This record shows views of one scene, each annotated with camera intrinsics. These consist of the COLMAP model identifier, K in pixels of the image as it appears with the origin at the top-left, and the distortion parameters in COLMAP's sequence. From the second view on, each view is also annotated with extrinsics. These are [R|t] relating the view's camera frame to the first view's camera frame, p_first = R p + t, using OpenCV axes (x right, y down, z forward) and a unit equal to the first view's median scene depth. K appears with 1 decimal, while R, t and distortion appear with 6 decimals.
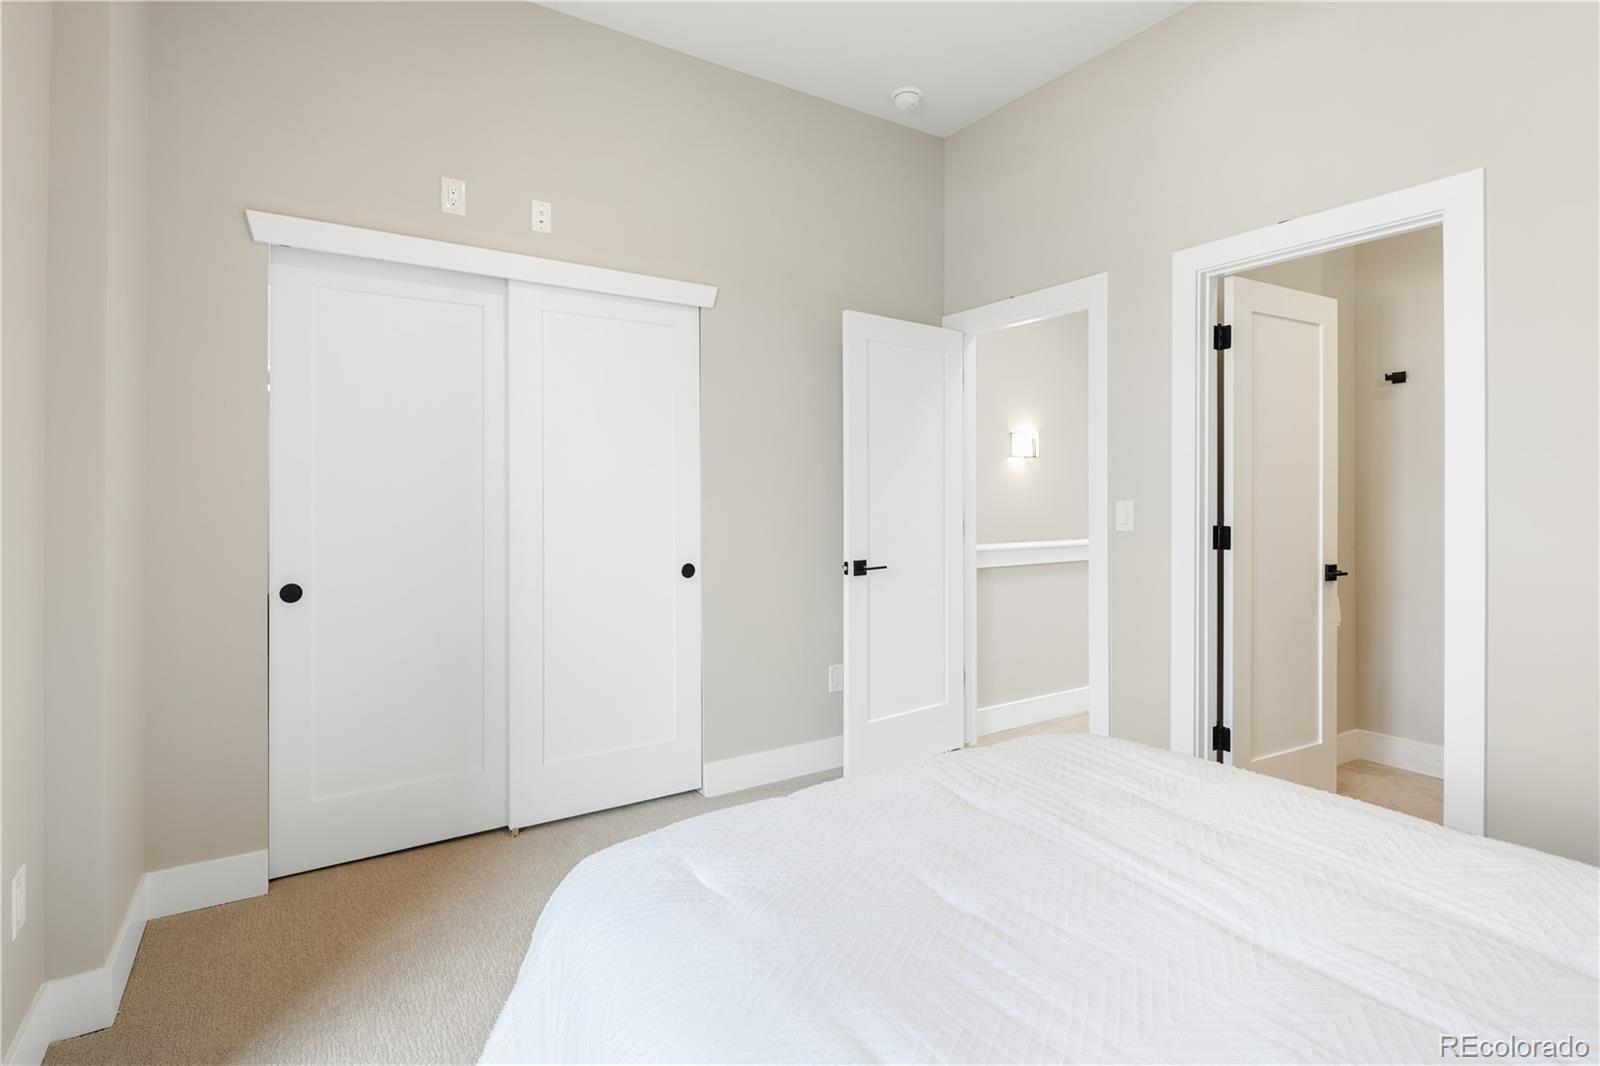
lens RADIAL K [[770.7, 0, 797.6], [0, 770.7, 491.7], [0, 0, 1]] dist [0.000738, -0.000018]
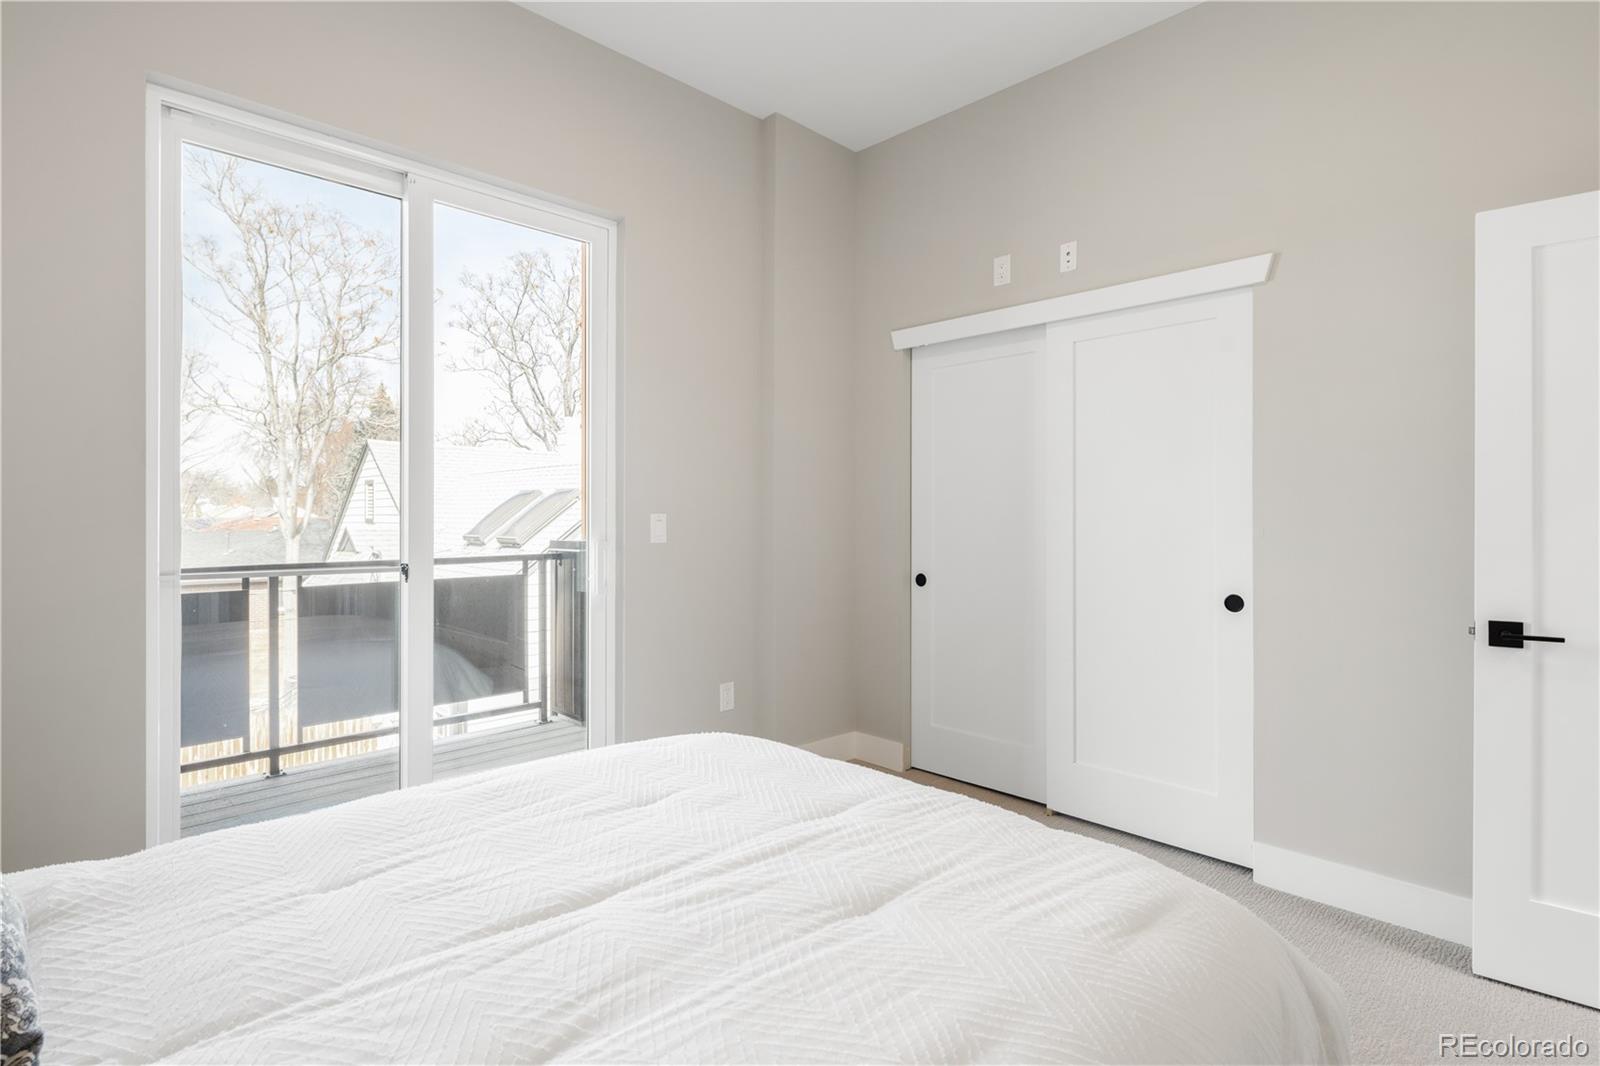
lens RADIAL K [[786.9, 0, 794.2], [0, 786.9, 519.0], [0, 0, 1]] dist [-0.000961, -0.000161]
pose [[0.201974, 0.004377, -0.979381, 0.676277], [0.002777, 0.999983, 0.005042, 0.005305], [0.979387, -0.003738, 0.201959, 0.398030]]
